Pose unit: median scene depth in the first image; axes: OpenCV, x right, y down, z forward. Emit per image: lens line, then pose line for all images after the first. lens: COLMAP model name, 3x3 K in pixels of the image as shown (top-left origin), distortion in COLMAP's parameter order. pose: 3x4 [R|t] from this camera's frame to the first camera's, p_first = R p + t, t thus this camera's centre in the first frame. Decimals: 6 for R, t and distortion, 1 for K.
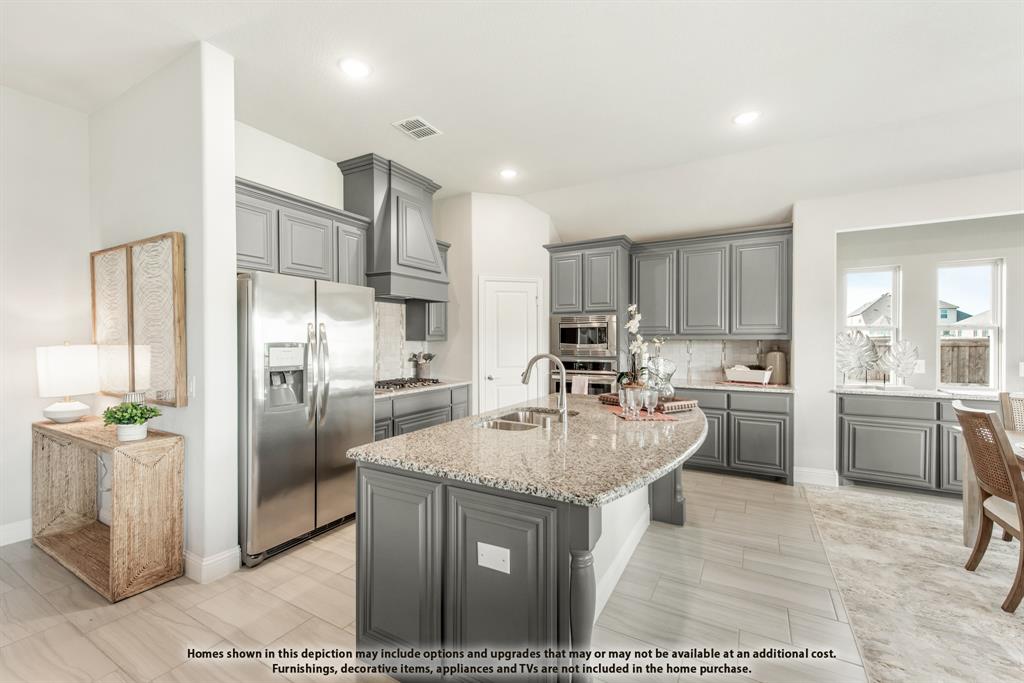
lens RADIAL K [[407.4, 0, 512.0], [0, 407.4, 341.5], [0, 0, 1]] dist [0.004654, -0.000283]
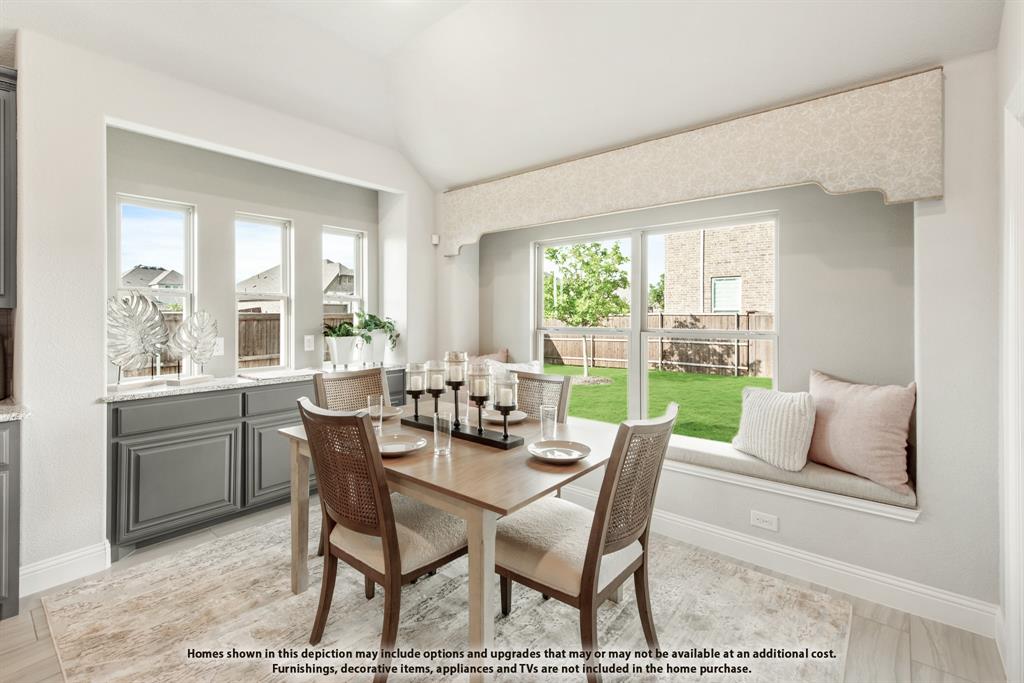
lens RADIAL K [[473.0, 0, 493.1], [0, 473.0, 314.5], [0, 0, 1]] dist [0.010091, -0.000920]
pose [[0.190346, 0.002879, 0.981713, 0.245108], [0.003709, 0.999986, -0.003652, 0.007379], [-0.981710, 0.004337, 0.190332, 0.347661]]
